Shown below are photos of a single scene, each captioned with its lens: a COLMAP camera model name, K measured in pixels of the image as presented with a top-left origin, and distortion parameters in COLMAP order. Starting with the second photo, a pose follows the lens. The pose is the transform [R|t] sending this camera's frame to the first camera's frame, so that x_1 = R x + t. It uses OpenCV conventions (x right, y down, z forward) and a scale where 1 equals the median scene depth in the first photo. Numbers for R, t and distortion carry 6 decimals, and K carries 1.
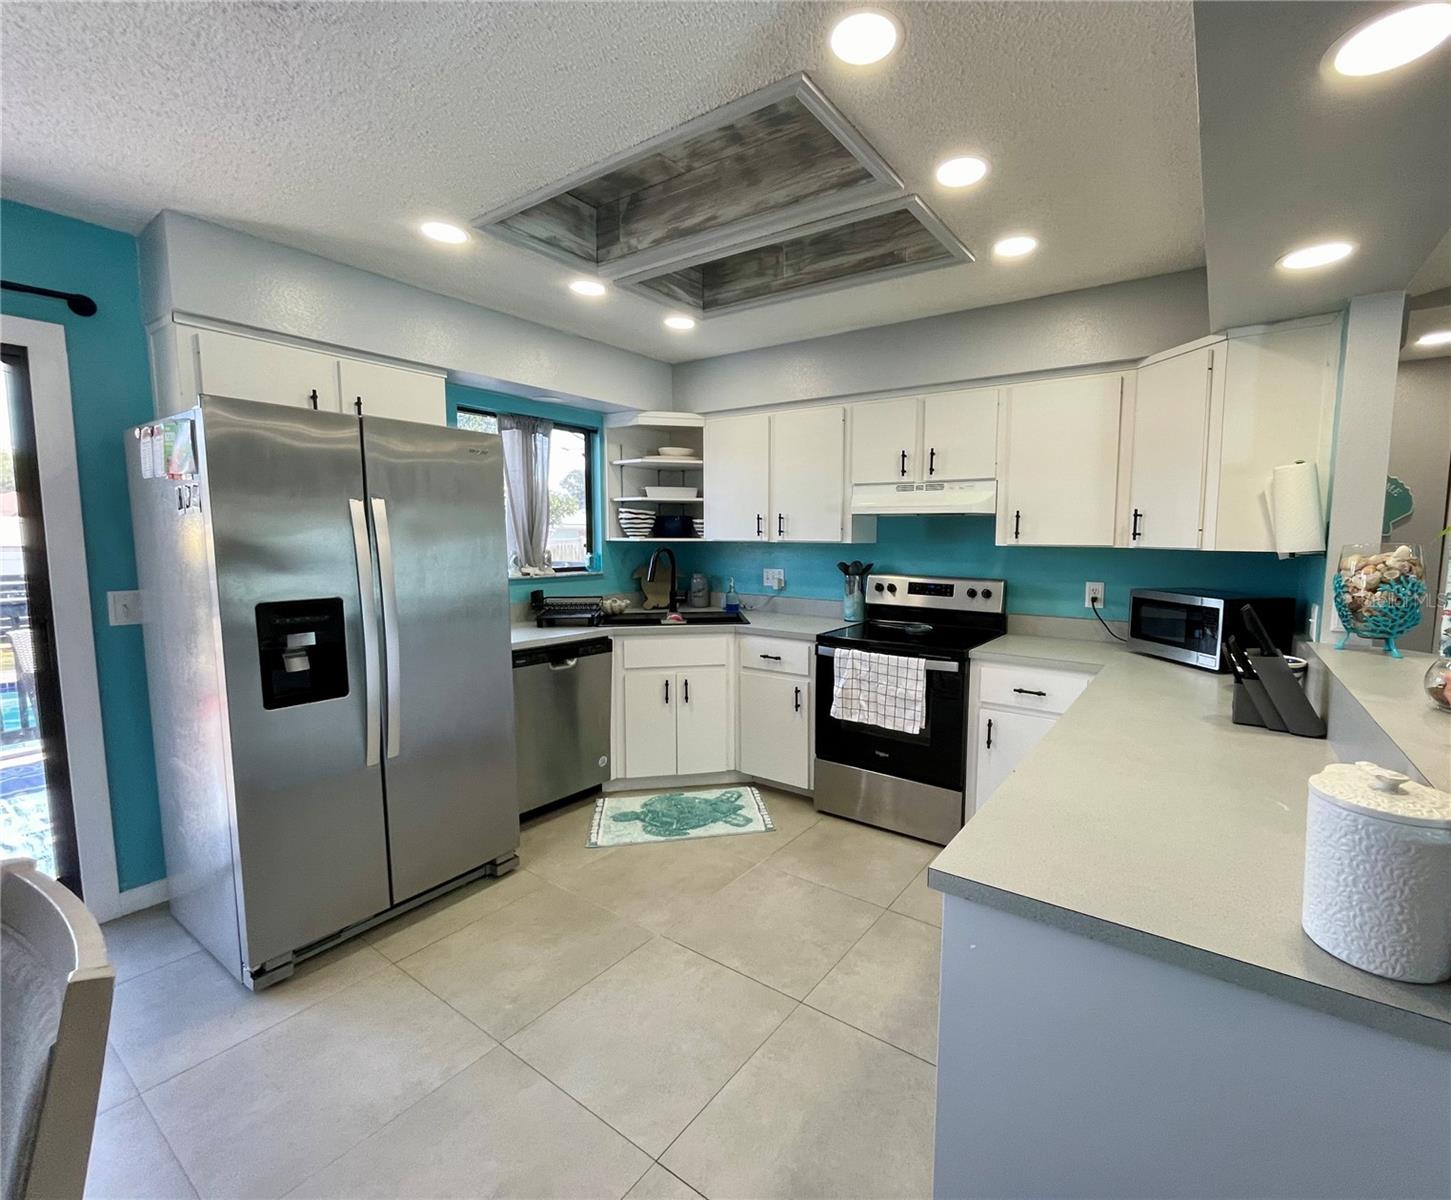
lens RADIAL K [[646.2, 0, 797.0], [0, 646.2, 598.5], [0, 0, 1]] dist [0.000641, -0.001464]
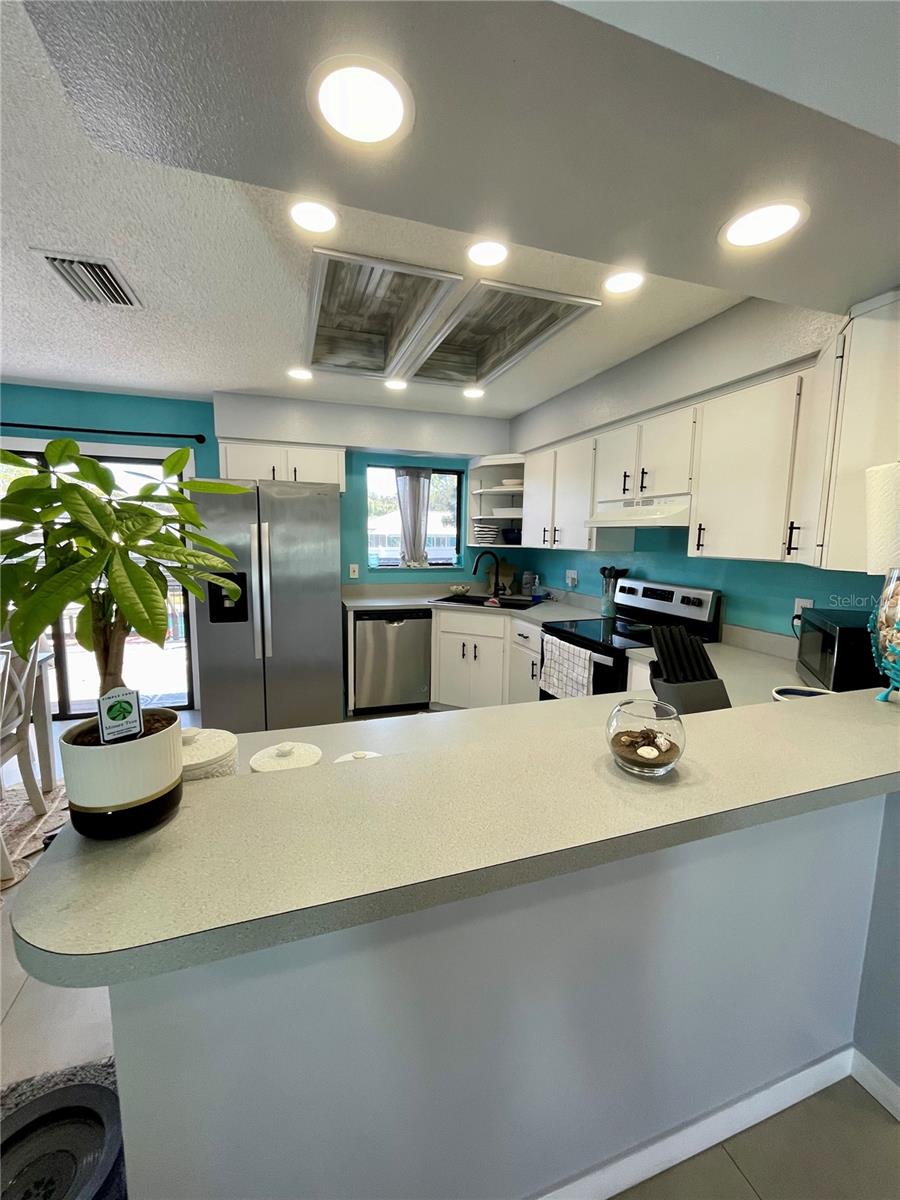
lens RADIAL K [[484.5, 0, 454.3], [0, 484.5, 601.2], [0, 0, 1]] dist [-0.001960, -0.000188]
pose [[0.790227, 0.085576, -0.606810, 0.475030], [-0.069342, 0.996329, 0.050208, -0.021509], [0.608878, 0.002402, 0.793260, 0.131267]]
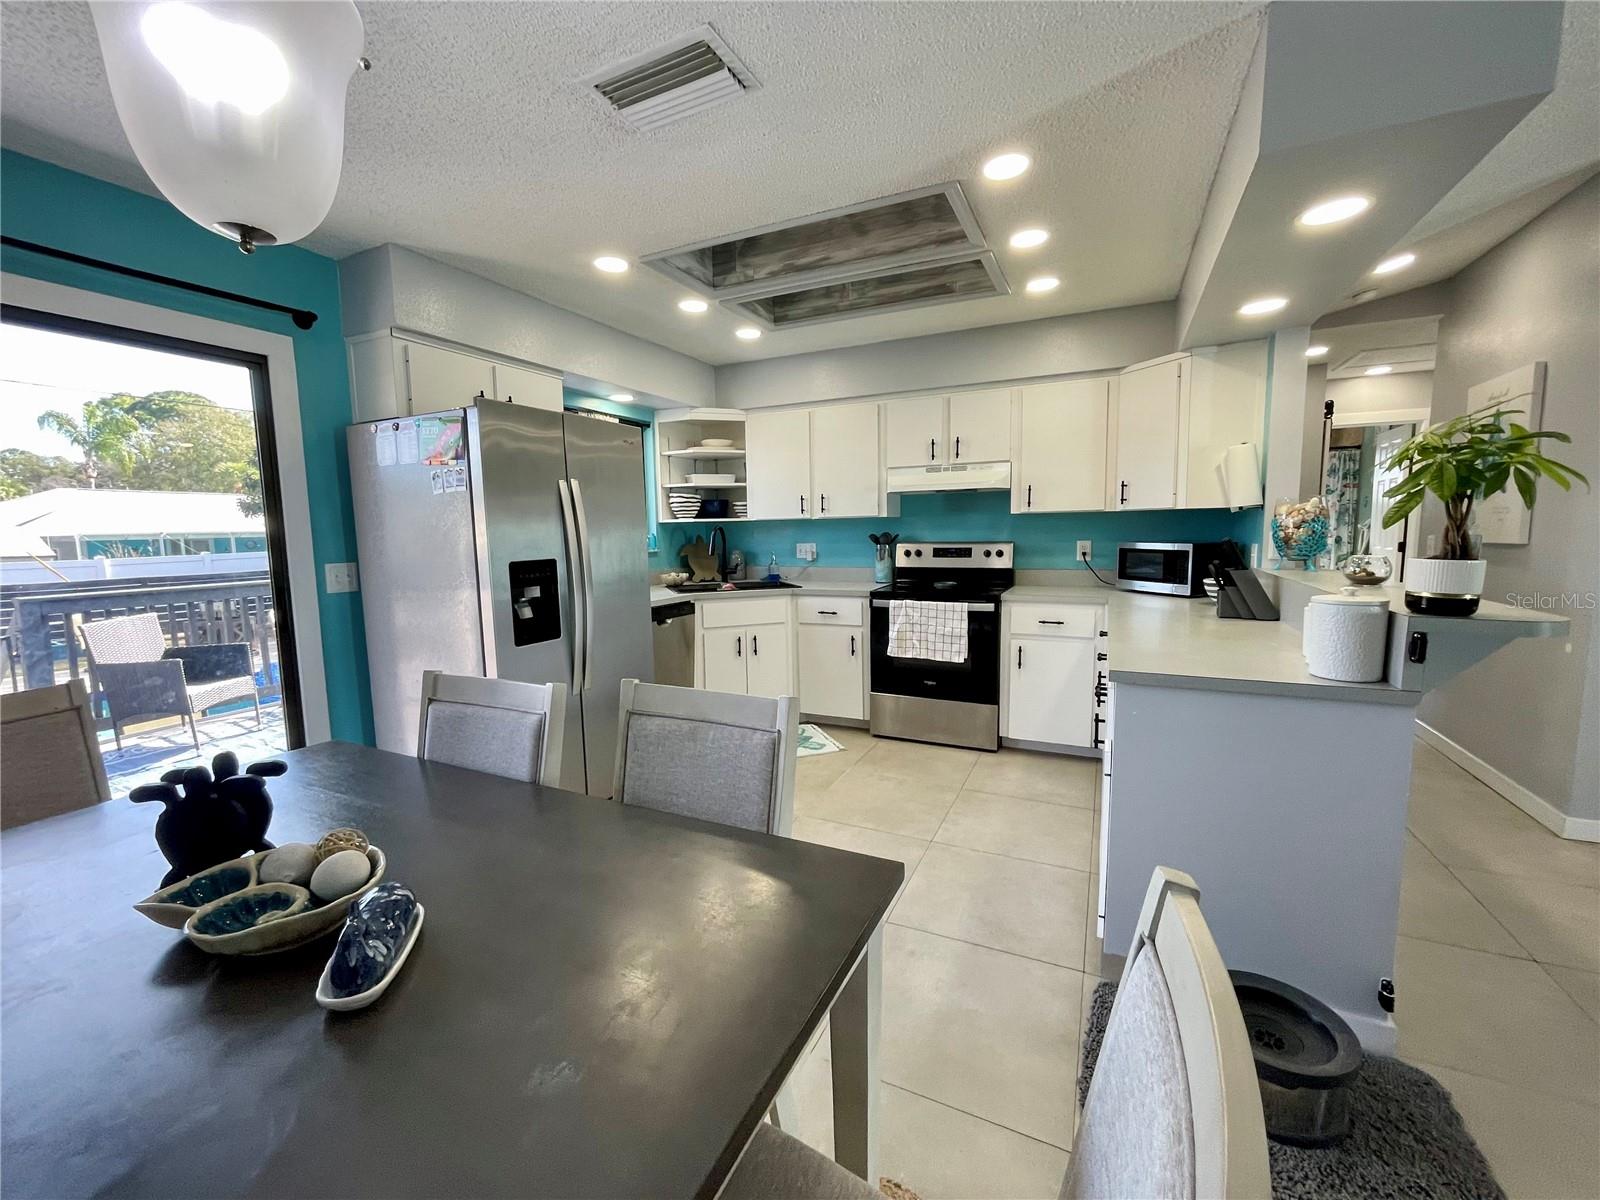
lens RADIAL K [[646.0, 0, 798.4], [0, 646.0, 600.1], [0, 0, 1]] dist [-0.001960, -0.000188]
pose [[0.991196, -0.040537, 0.126044, -0.261107], [0.039093, 0.999139, 0.013906, 0.051603], [-0.126499, -0.008856, 0.991927, -0.195849]]
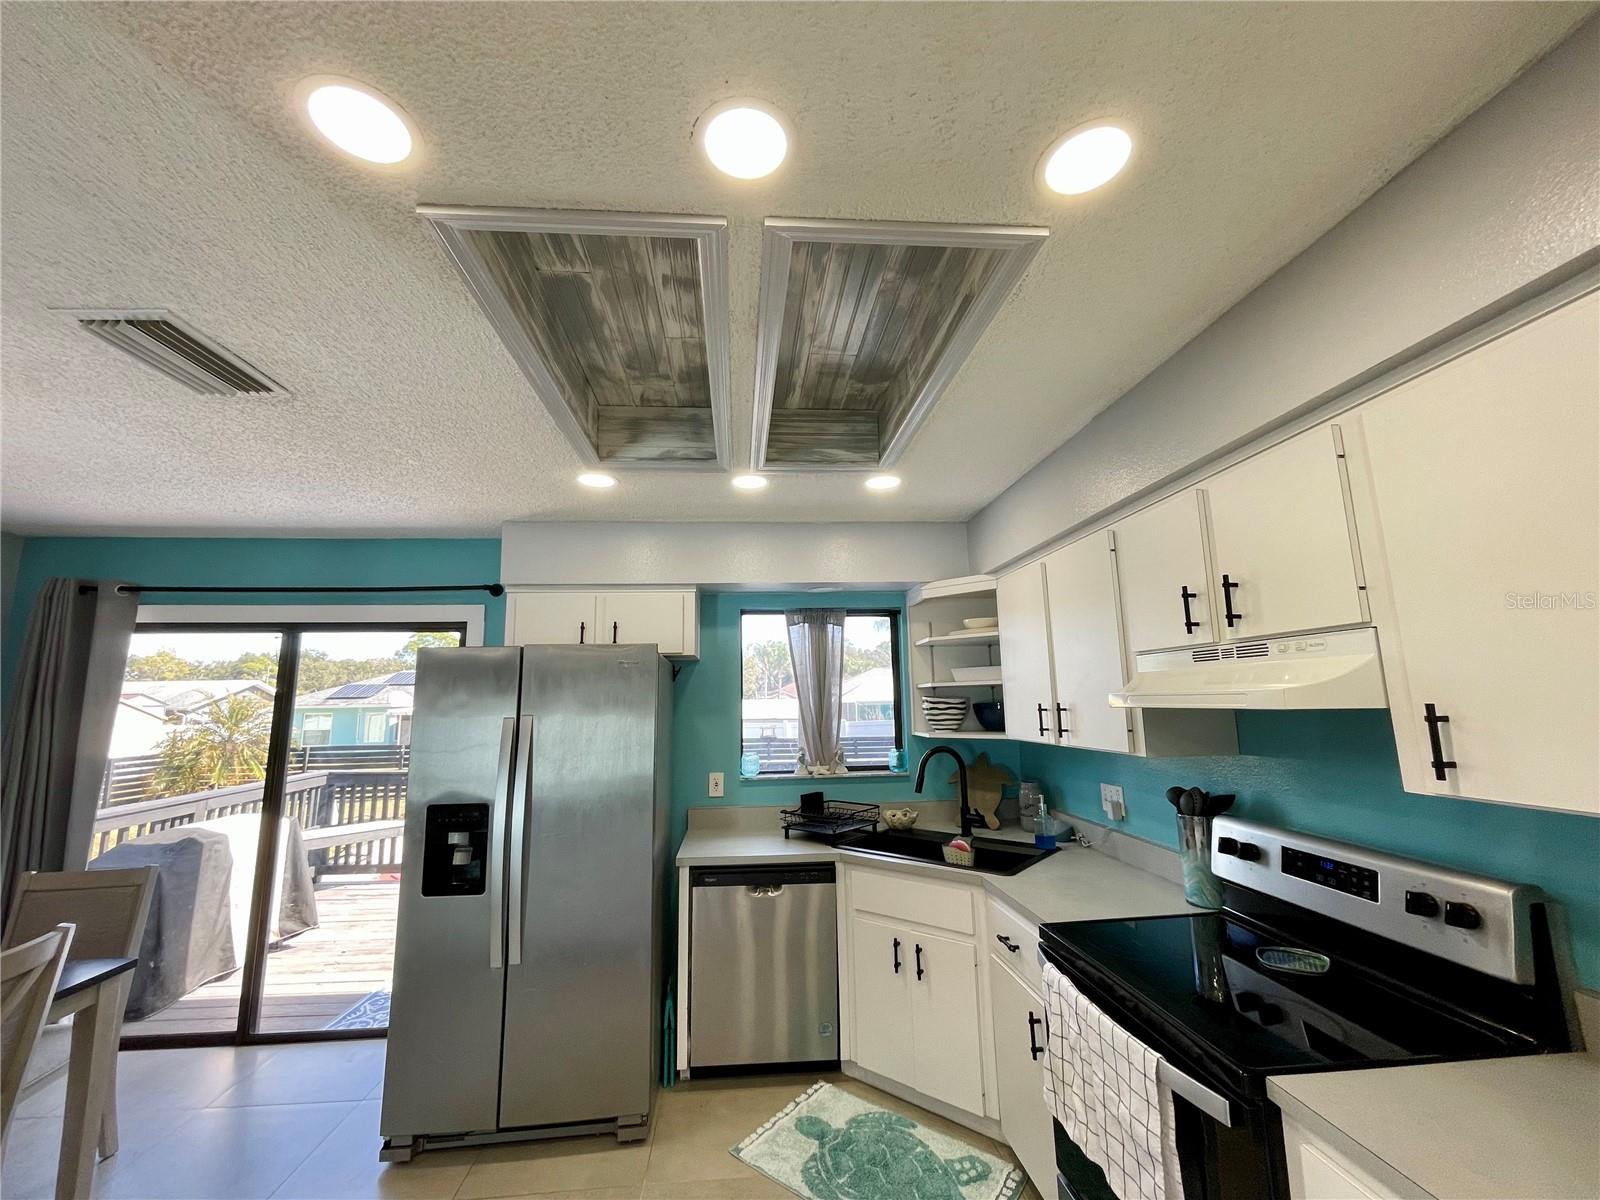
lens RADIAL K [[646.0, 0, 799.6], [0, 646.0, 599.4], [0, 0, 1]] dist [-0.001960, -0.000188]
pose [[0.618634, -0.141883, -0.772762, 0.383108], [-0.055010, 0.973323, -0.222745, -0.084952], [0.783751, 0.180307, 0.594326, 0.446171]]
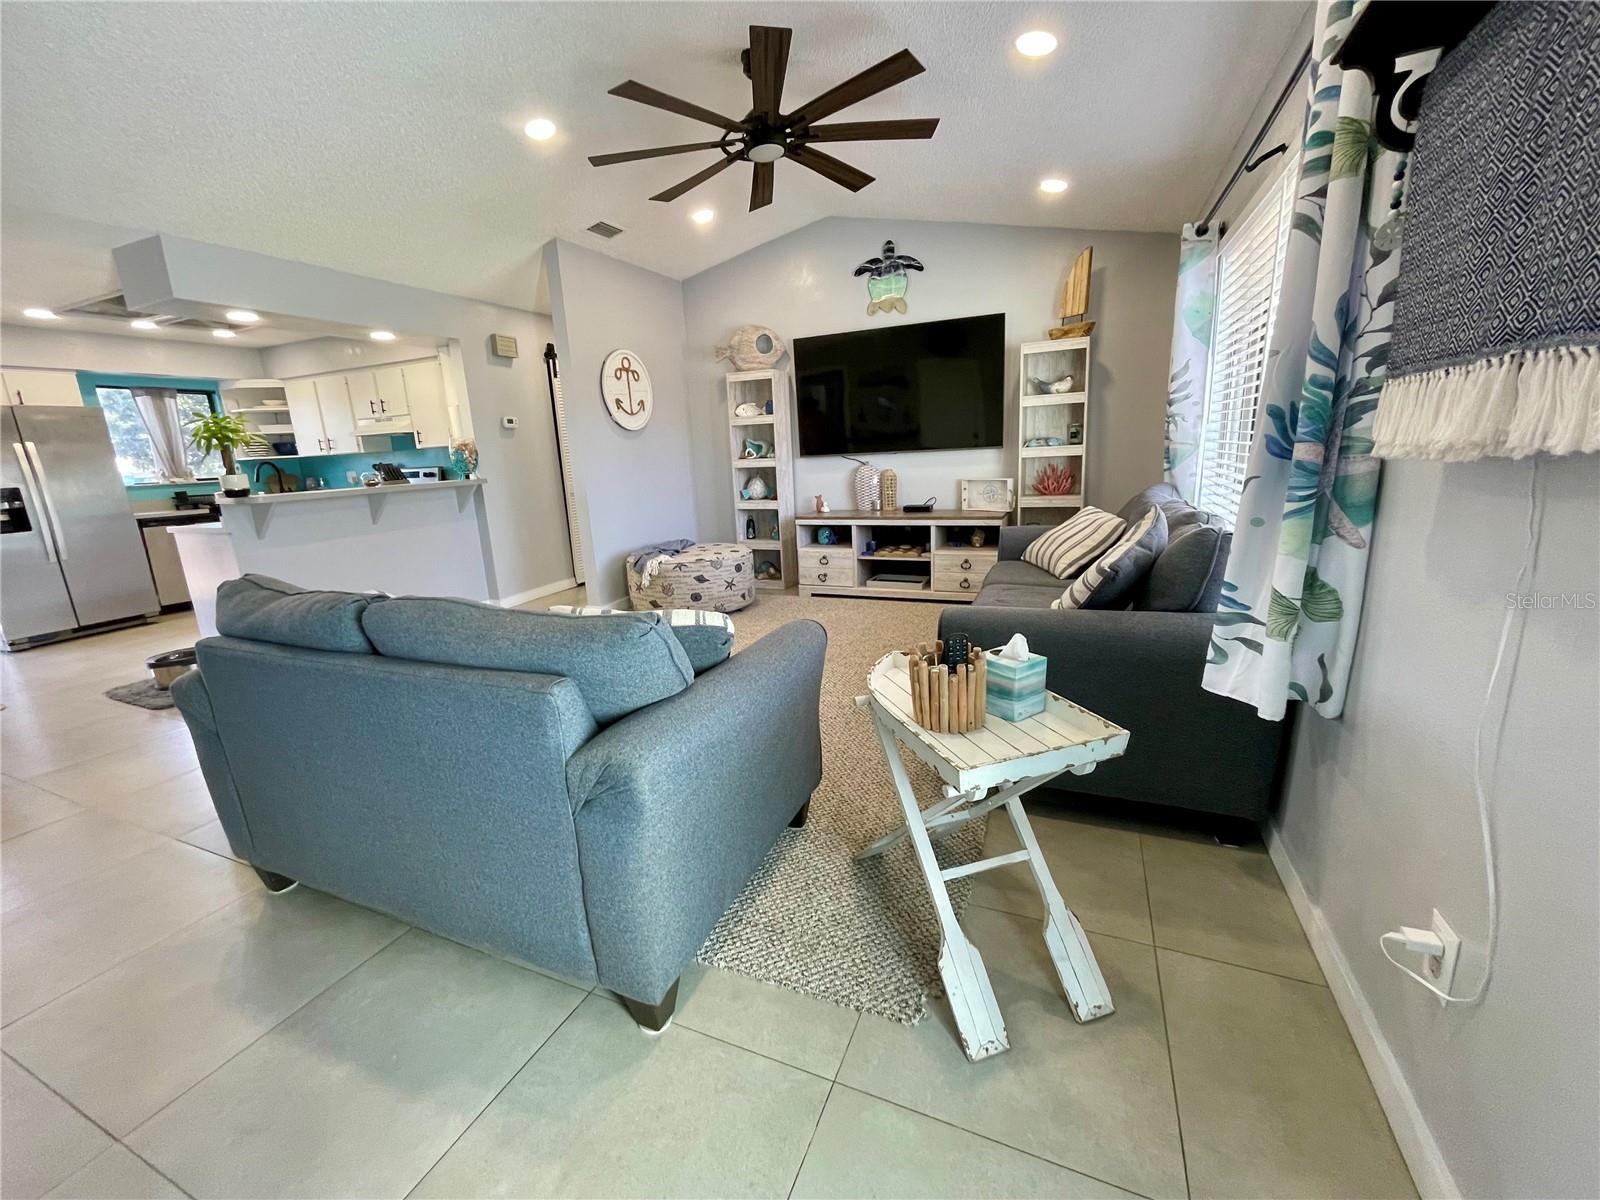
lens RADIAL K [[646.0, 0, 801.2], [0, 646.0, 598.5], [0, 0, 1]] dist [-0.001960, -0.000188]
pose [[0.983541, -0.093470, 0.154630, 1.074924], [0.073502, 0.988764, 0.130164, 0.194218], [-0.165059, -0.116656, 0.979360, -1.143708]]
